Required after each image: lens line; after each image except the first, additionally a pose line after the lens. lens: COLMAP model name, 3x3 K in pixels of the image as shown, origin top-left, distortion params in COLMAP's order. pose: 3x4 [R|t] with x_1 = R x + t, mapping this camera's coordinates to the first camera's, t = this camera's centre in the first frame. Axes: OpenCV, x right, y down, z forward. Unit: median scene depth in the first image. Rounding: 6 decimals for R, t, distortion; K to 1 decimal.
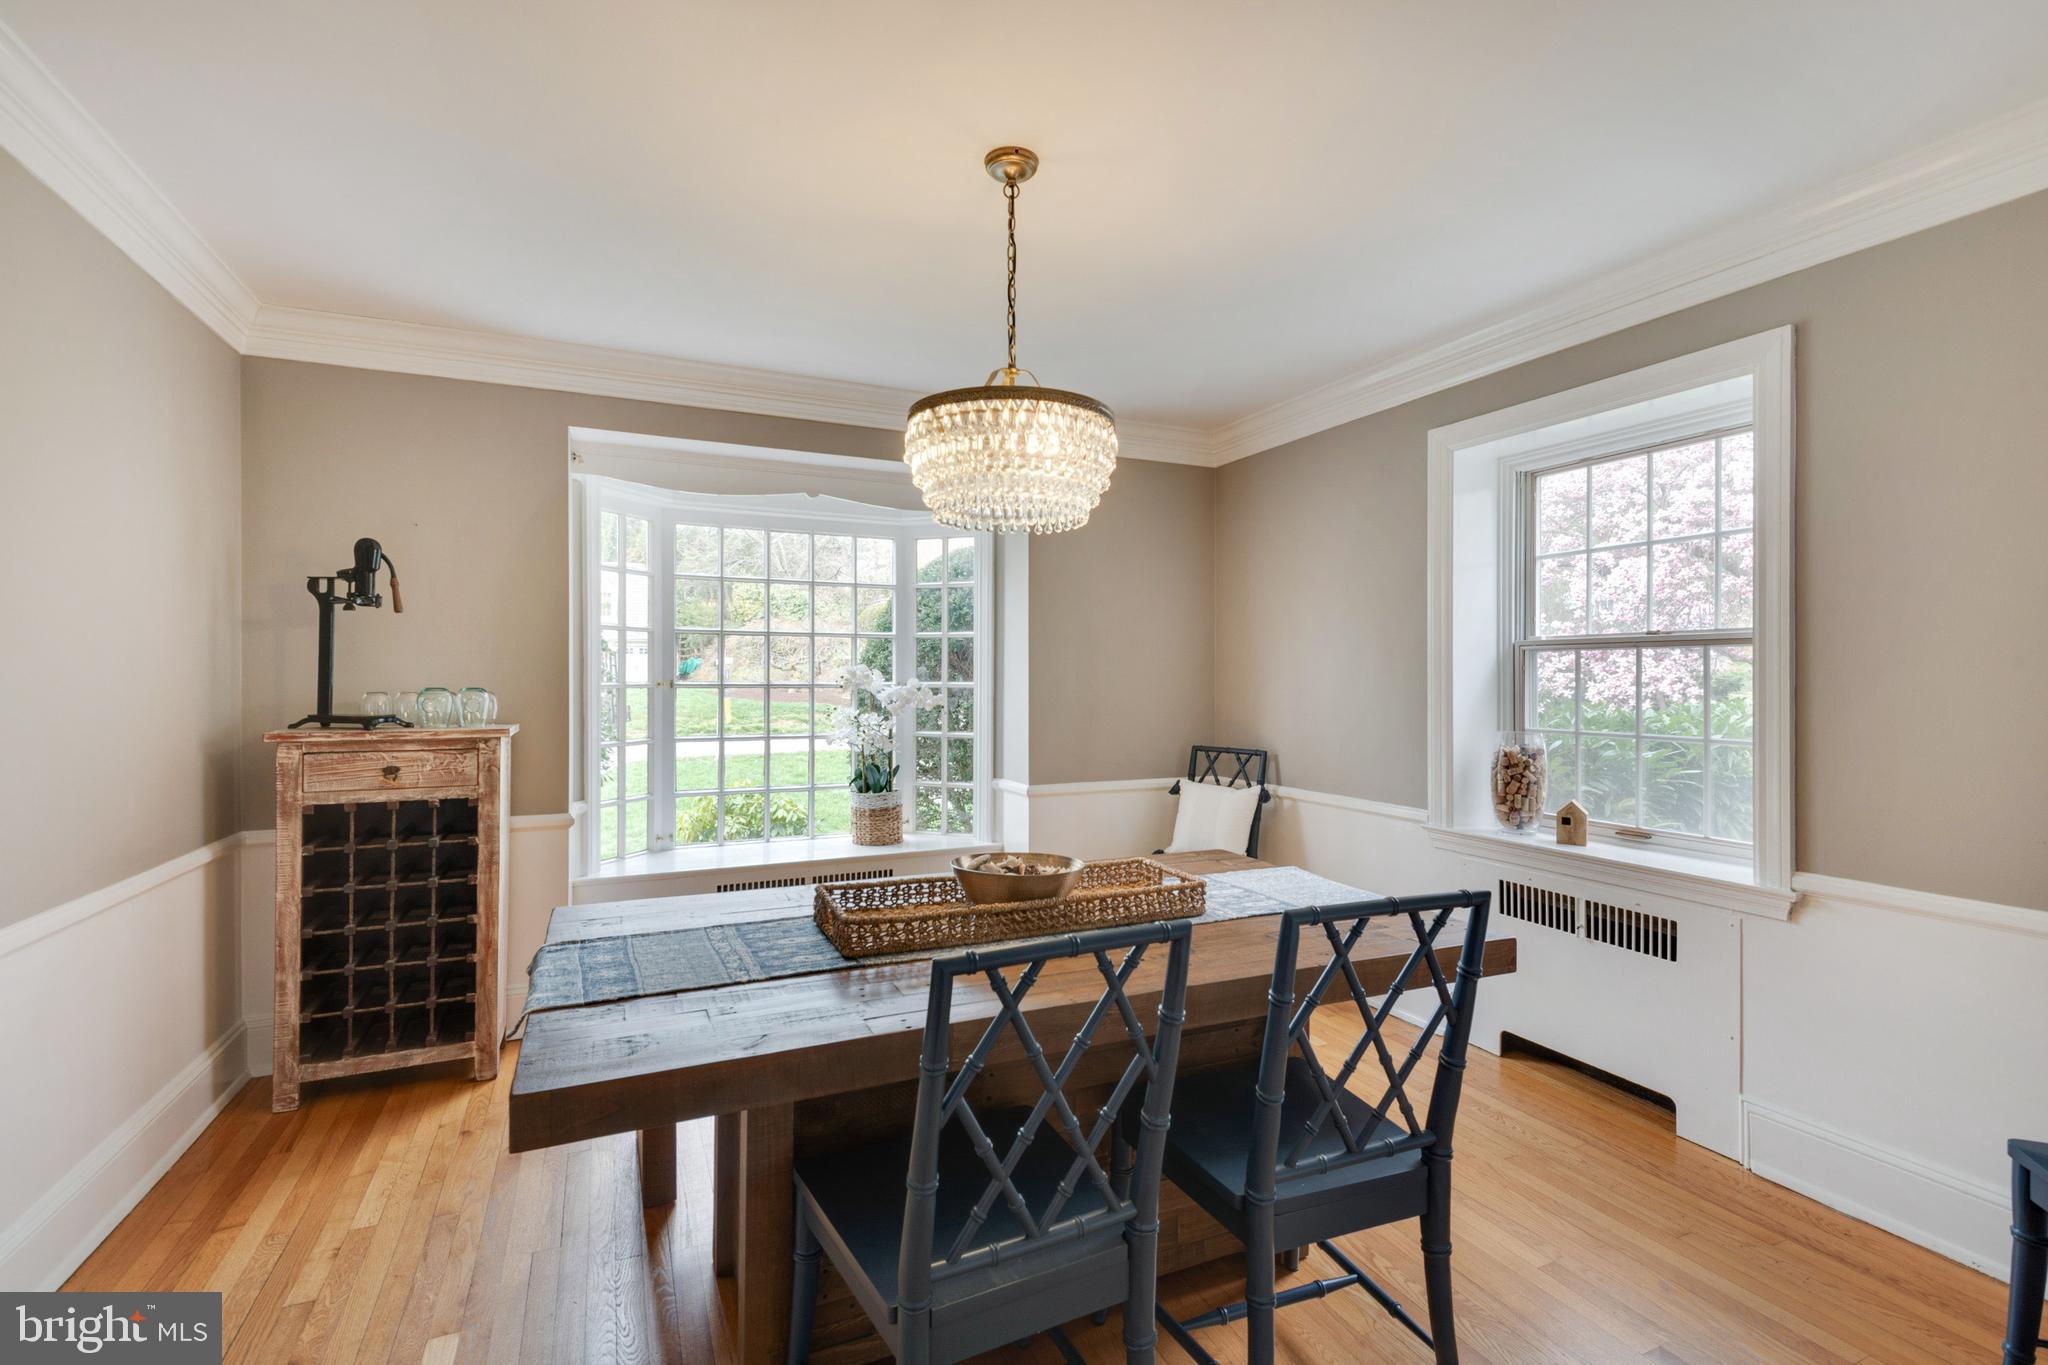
lens RADIAL K [[921.4, 0, 1041.6], [0, 921.4, 678.1], [0, 0, 1]] dist [0.023469, -0.010182]
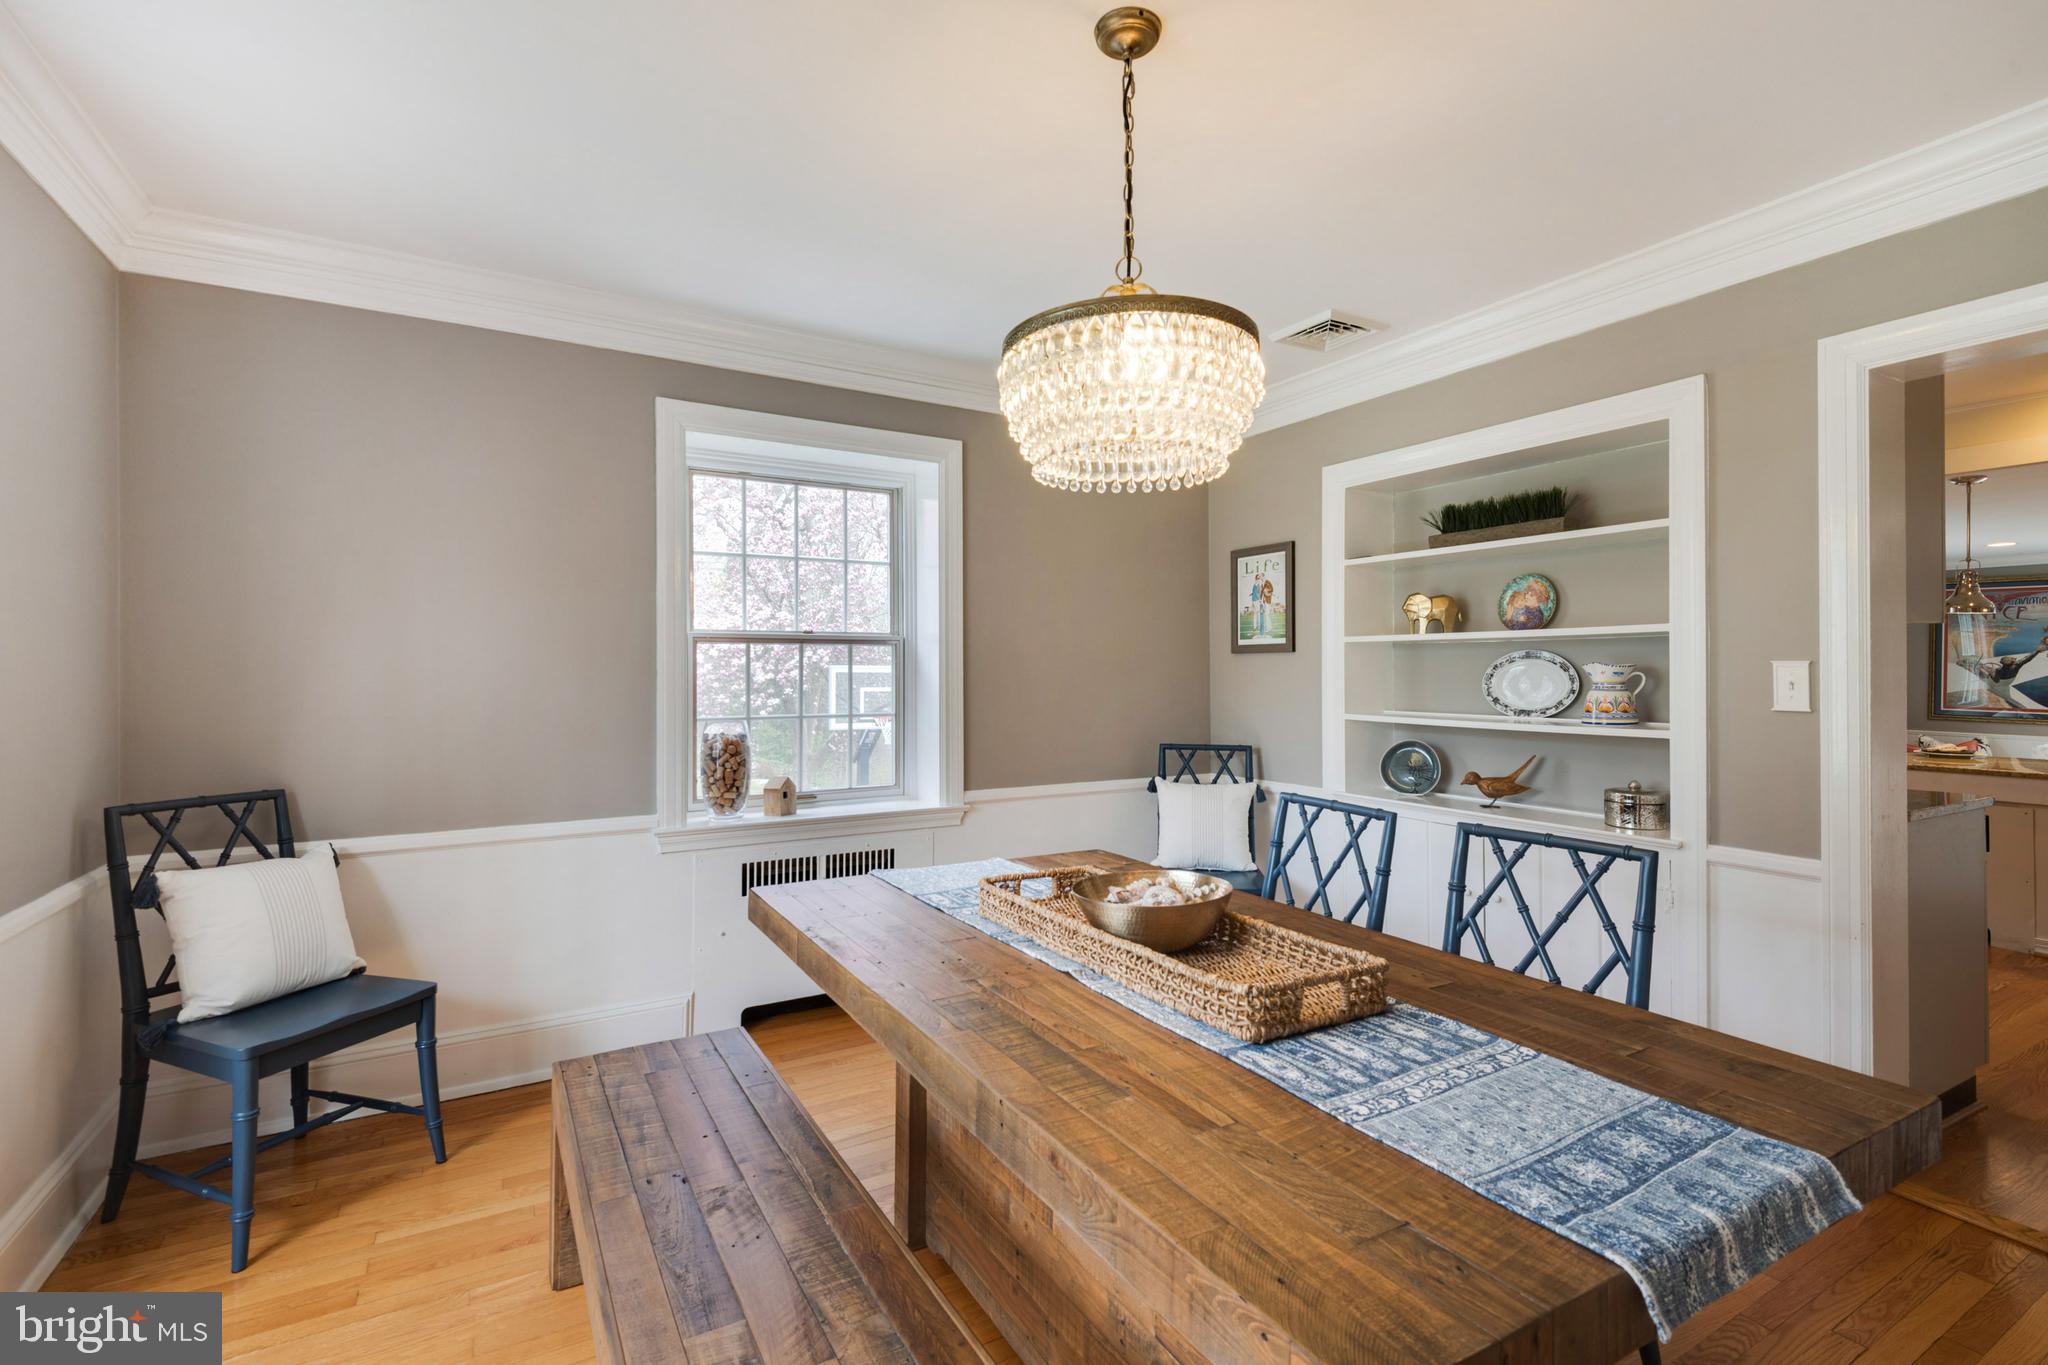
lens RADIAL K [[921.4, 0, 1025.0], [0, 921.4, 678.1], [0, 0, 1]] dist [0.023469, -0.010182]
pose [[-0.078879, -0.011959, 0.996812, -0.514946], [0.004642, 0.999913, 0.012364, -0.001088], [-0.996873, 0.005602, -0.078816, 0.712181]]
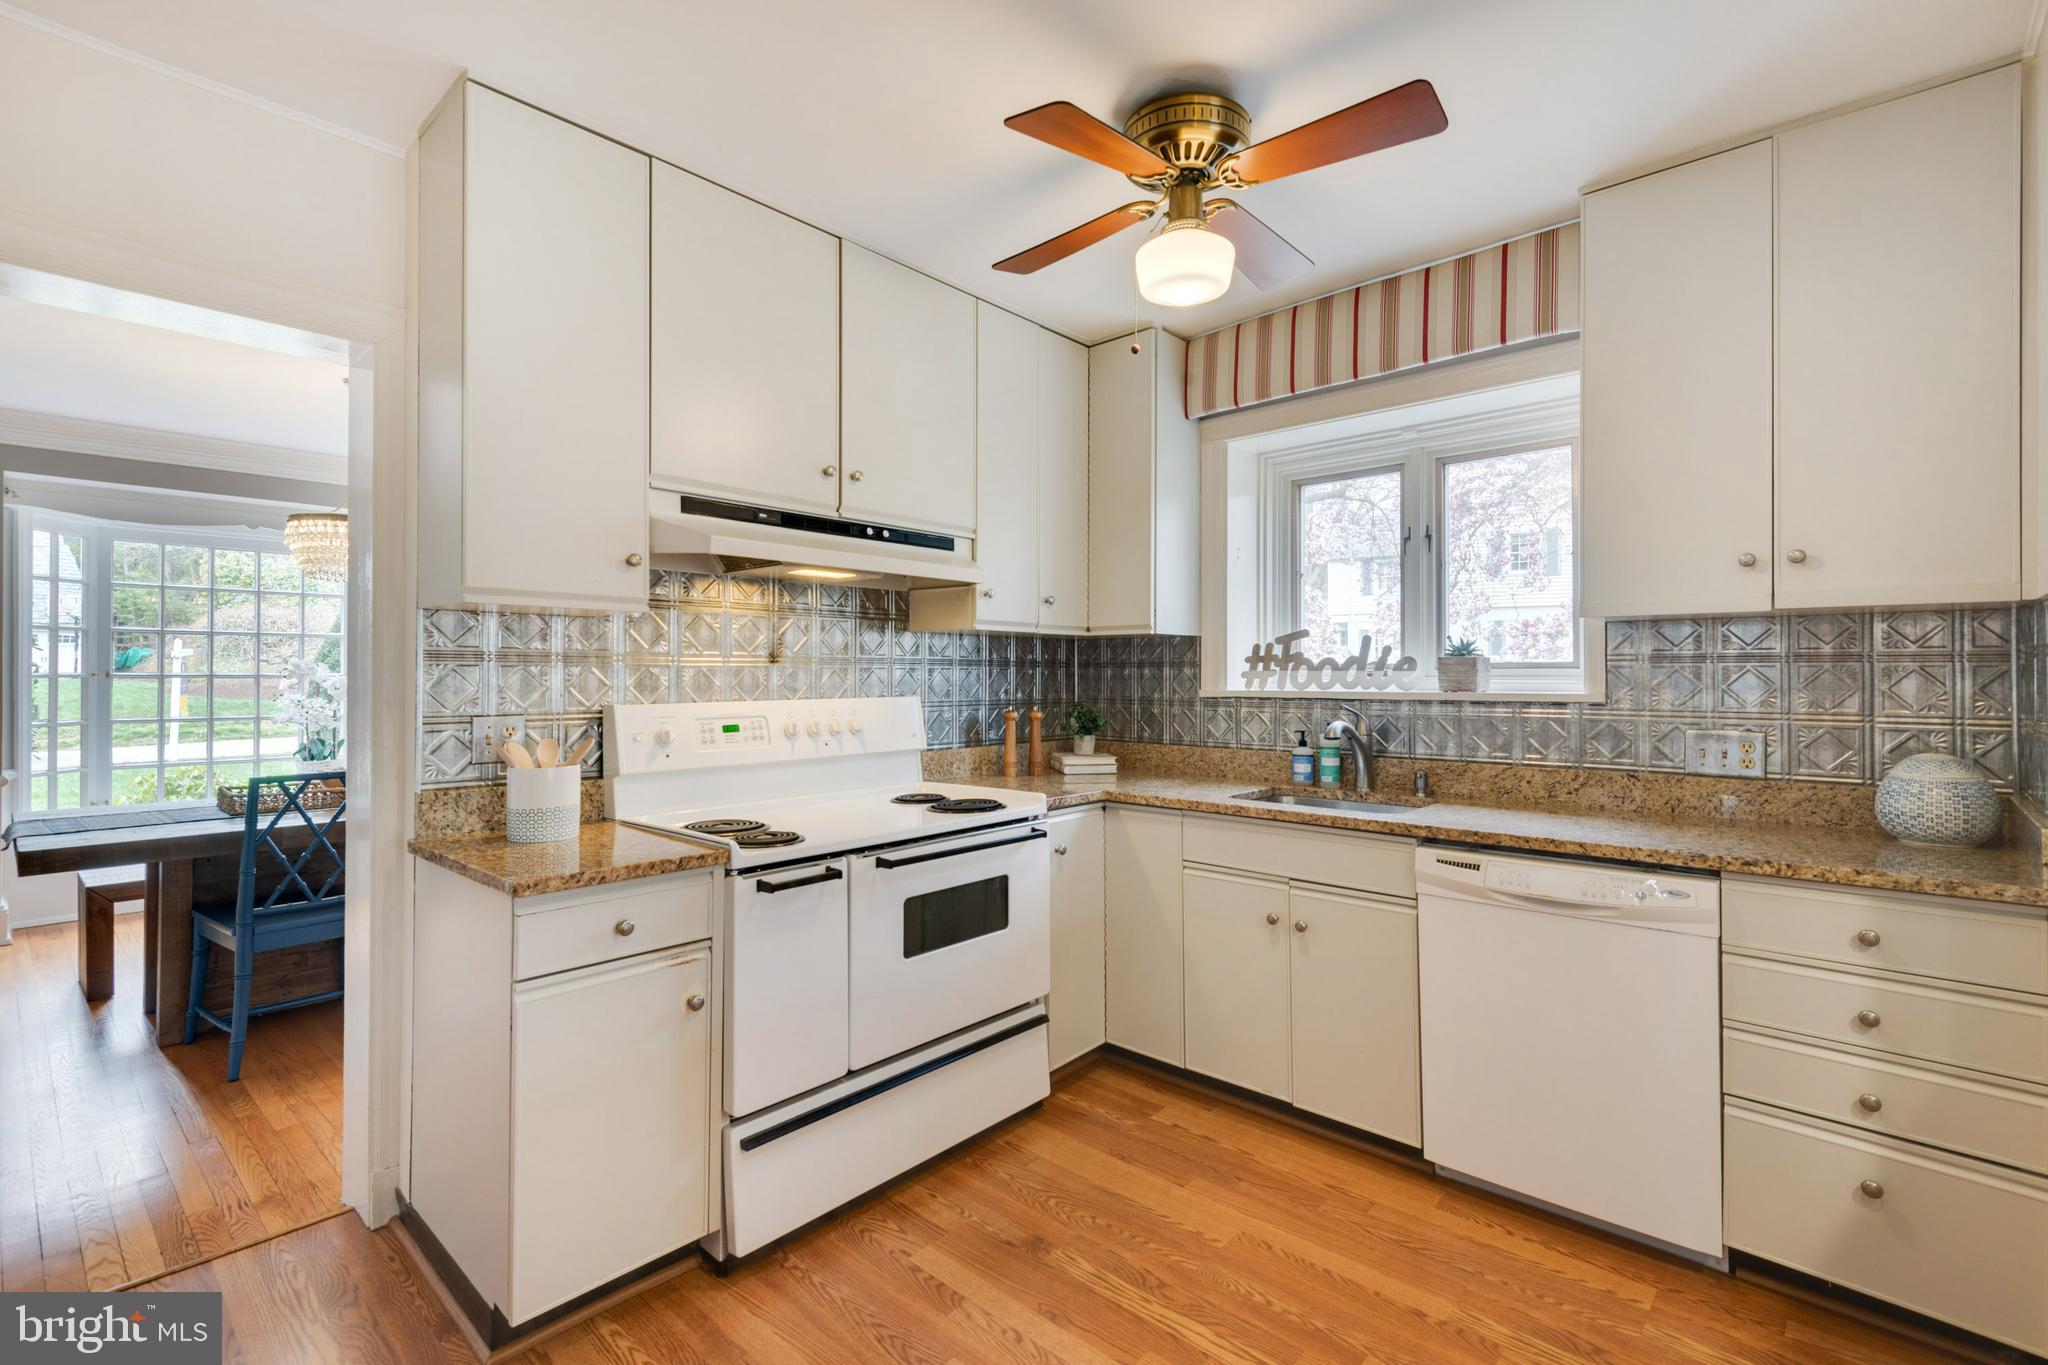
lens RADIAL K [[921.4, 0, 1025.7], [0, 921.4, 670.0], [0, 0, 1]] dist [0.023469, -0.010182]
pose [[0.921566, 0.002901, 0.388210, 0.314610], [-0.000988, 0.999986, -0.005129, 0.008231], [-0.388220, 0.004343, 0.921557, -0.801583]]
